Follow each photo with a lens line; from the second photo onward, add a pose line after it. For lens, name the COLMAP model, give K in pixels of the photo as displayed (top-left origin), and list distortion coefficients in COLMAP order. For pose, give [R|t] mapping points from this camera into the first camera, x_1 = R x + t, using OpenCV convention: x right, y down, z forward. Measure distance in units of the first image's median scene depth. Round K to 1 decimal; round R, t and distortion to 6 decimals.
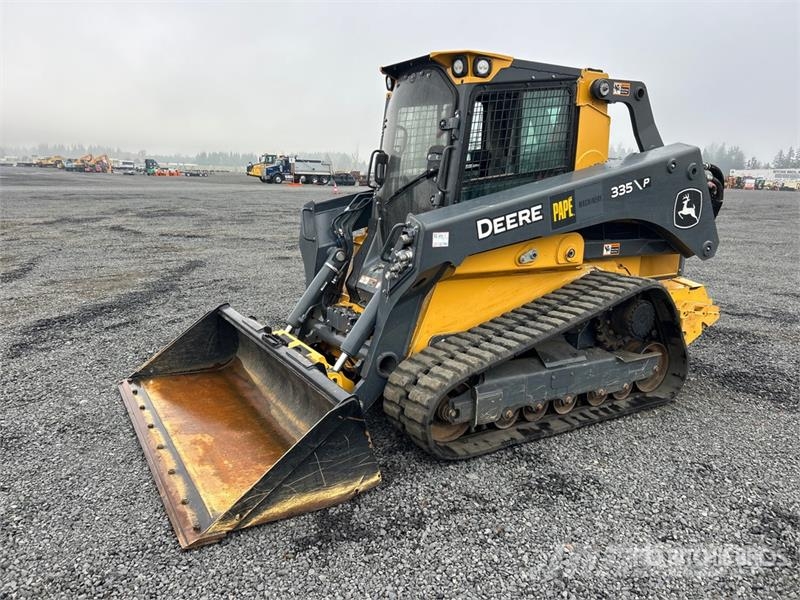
lens RADIAL K [[595.5, 0, 400.0], [0, 595.5, 300.0], [0, 0, 1]] dist [0.093453, -0.121602]
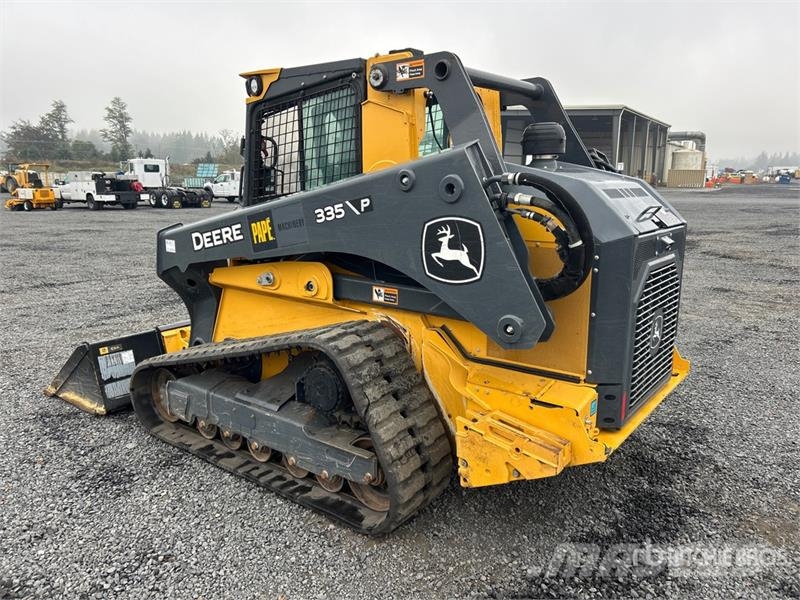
lens RADIAL K [[595.5, 0, 400.0], [0, 595.5, 300.0], [0, 0, 1]] dist [0.093453, -0.121602]
pose [[0.361474, 0.166625, -0.917373, 1.164279], [-0.188197, 0.976690, 0.103244, -0.178942], [0.913191, 0.135327, 0.384406, 0.847468]]
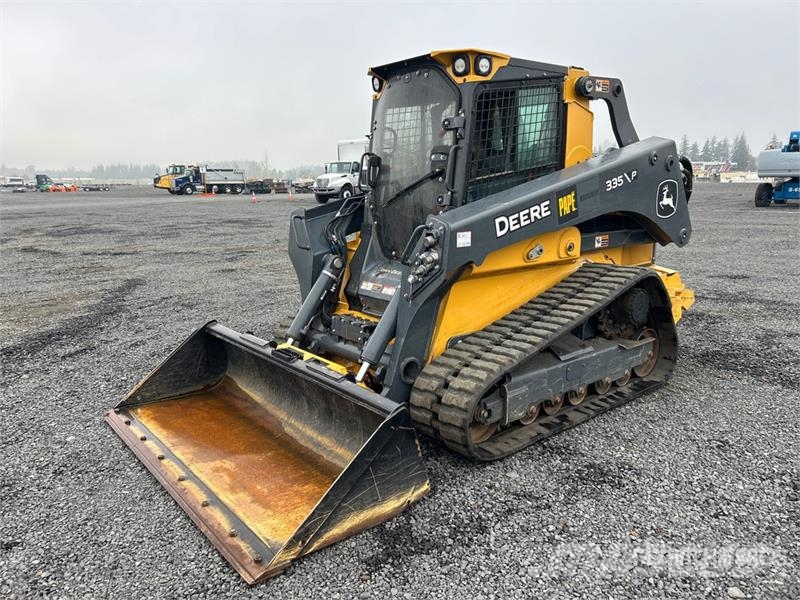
lens RADIAL K [[595.5, 0, 401.9], [0, 595.5, 302.2], [0, 0, 1]] dist [0.088328, -0.111759]
pose [[0.988711, -0.066309, 0.134365, -0.151204], [0.066859, 0.997762, 0.000420, -0.004227], [-0.134093, 0.008568, 0.990932, 0.030264]]
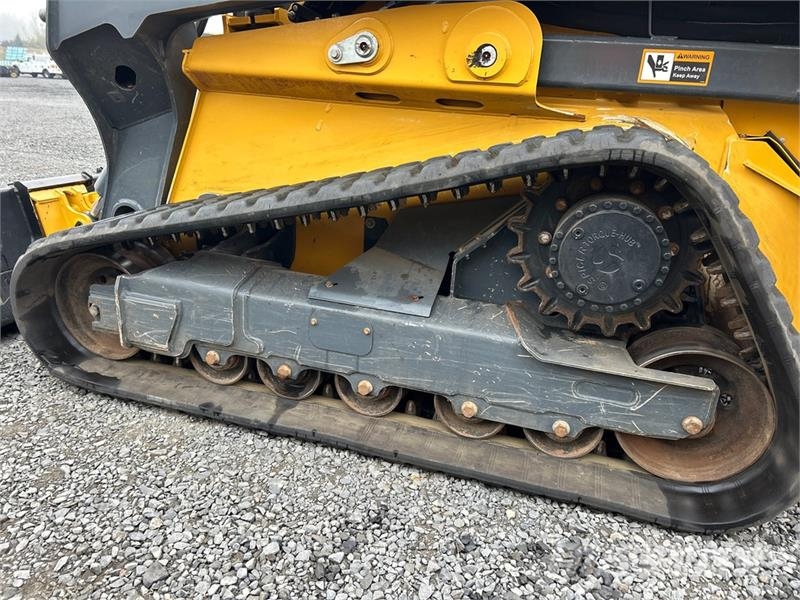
lens RADIAL K [[595.5, 0, 400.0], [0, 595.5, 300.0], [0, 0, 1]] dist [0.093453, -0.121602]
pose [[0.665543, 0.265690, -0.697468, 0.607057], [-0.199364, 0.963823, 0.176916, 0.020242], [0.719240, 0.021305, 0.694435, 0.726737]]
